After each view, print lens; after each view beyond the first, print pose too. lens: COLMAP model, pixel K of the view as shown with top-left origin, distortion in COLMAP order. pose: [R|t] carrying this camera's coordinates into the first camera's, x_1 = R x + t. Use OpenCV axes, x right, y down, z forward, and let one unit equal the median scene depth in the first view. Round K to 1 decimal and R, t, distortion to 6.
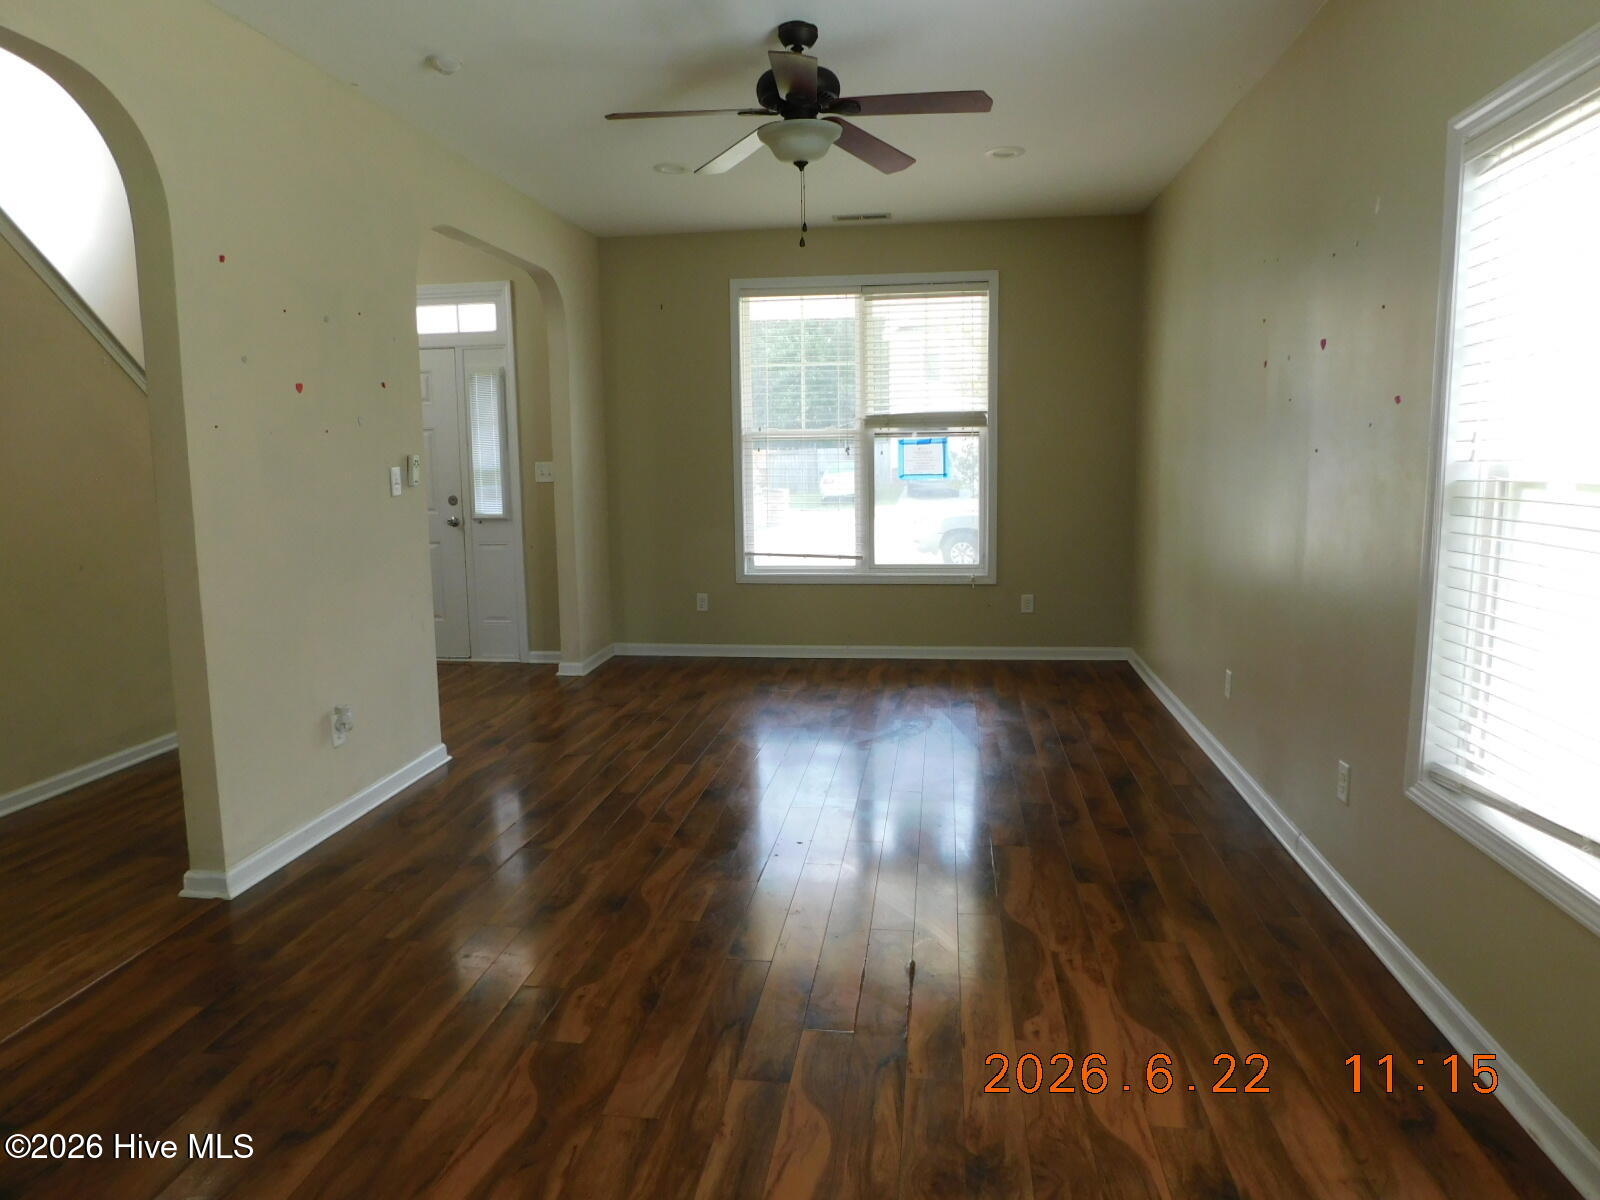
lens RADIAL K [[1042.0, 0, 797.7], [0, 1042.0, 599.8], [0, 0, 1]] dist [-0.054928, 0.025359]
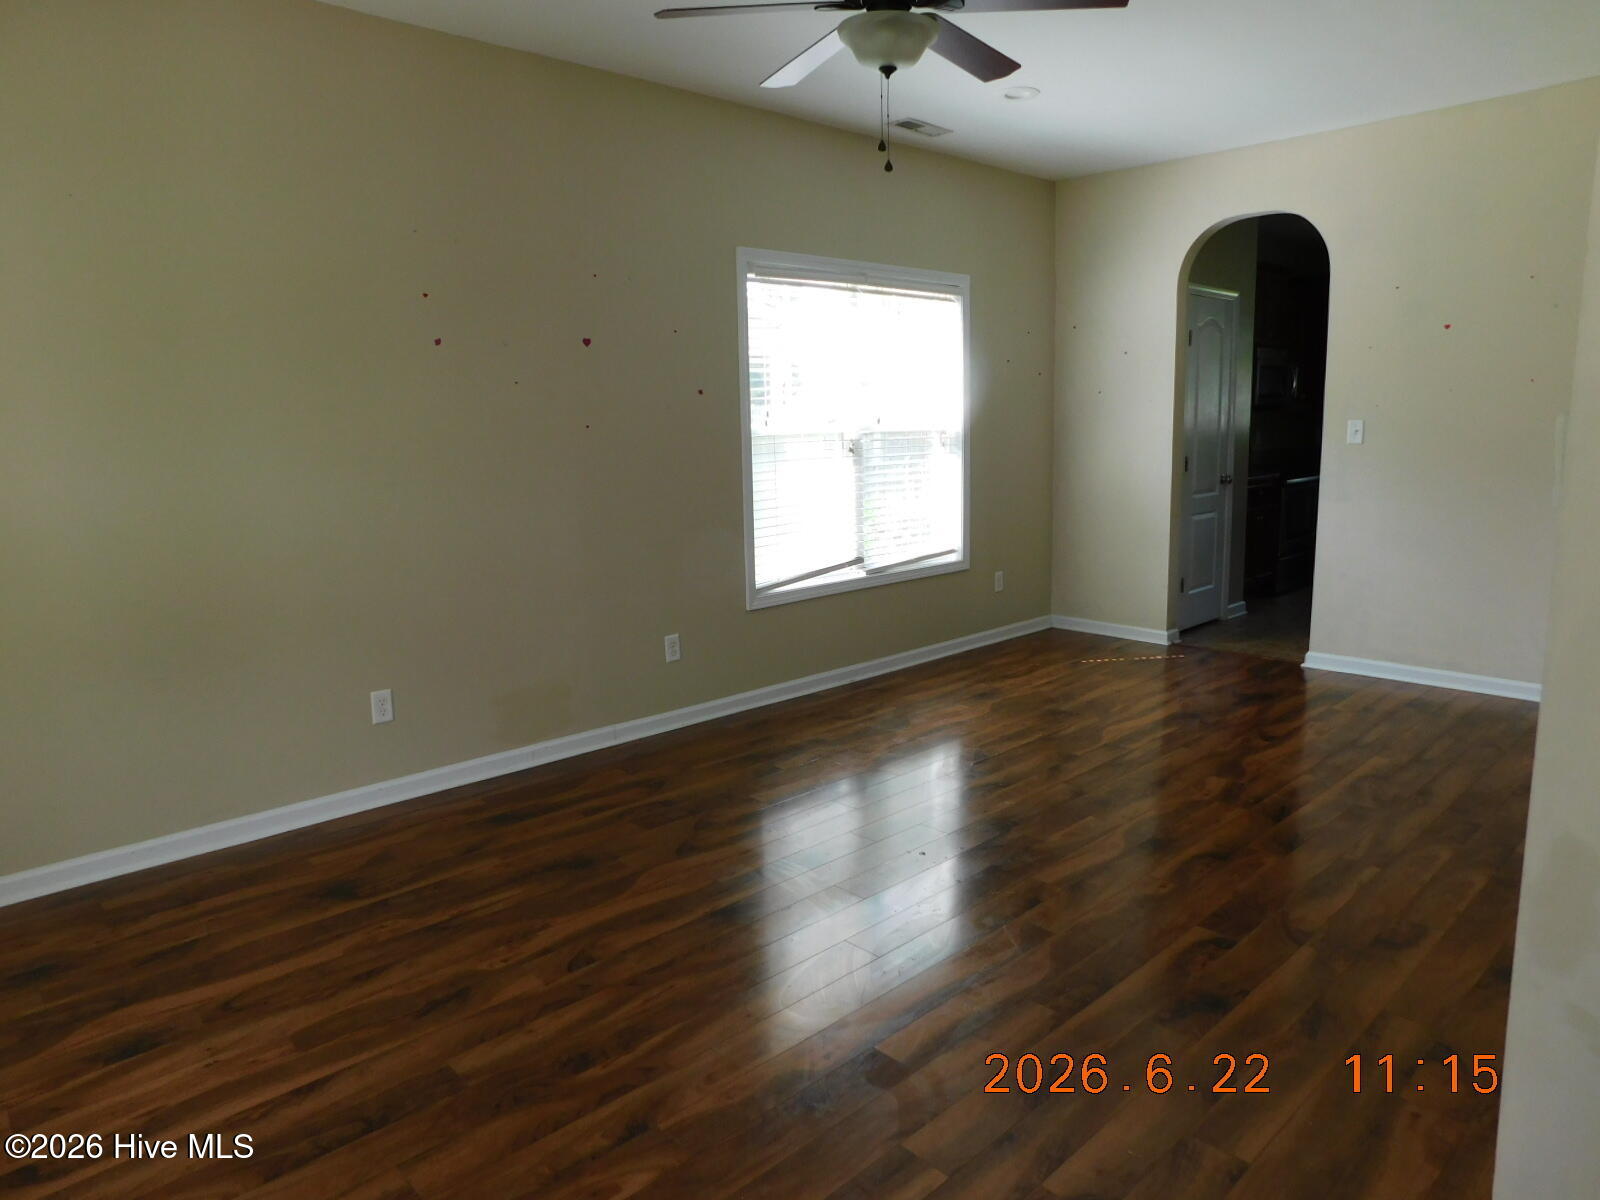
lens RADIAL K [[1042.0, 0, 809.3], [0, 1042.0, 600.1], [0, 0, 1]] dist [-0.054928, 0.025359]
pose [[-0.783888, -0.081902, 0.615477, -0.553642], [0.117096, 0.953974, 0.276083, -0.286600], [-0.609761, 0.288488, -0.738218, 2.008827]]
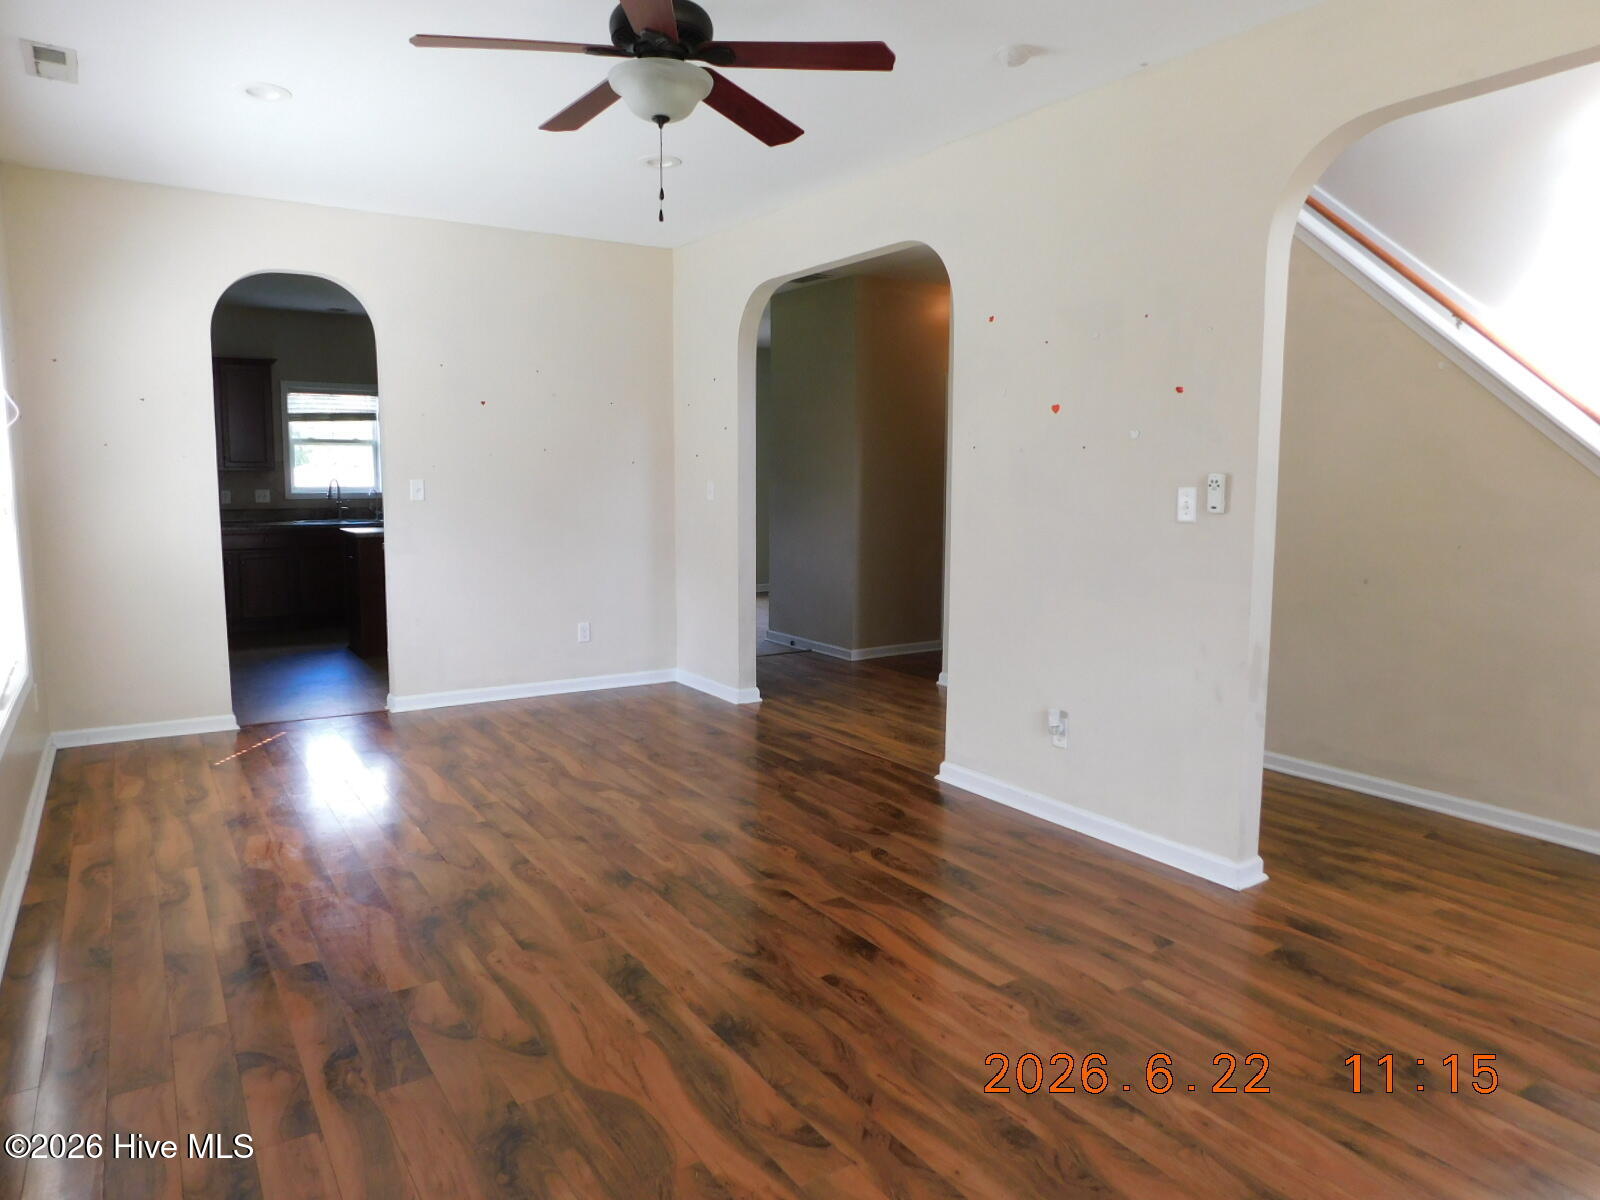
lens RADIAL K [[1042.0, 0, 796.7], [0, 1042.0, 594.1], [0, 0, 1]] dist [-0.054928, 0.025359]
pose [[-0.753765, 0.082178, -0.651986, 0.551761], [-0.092282, 0.969082, 0.228834, -0.289249], [0.650632, 0.232654, -0.722876, 1.981235]]
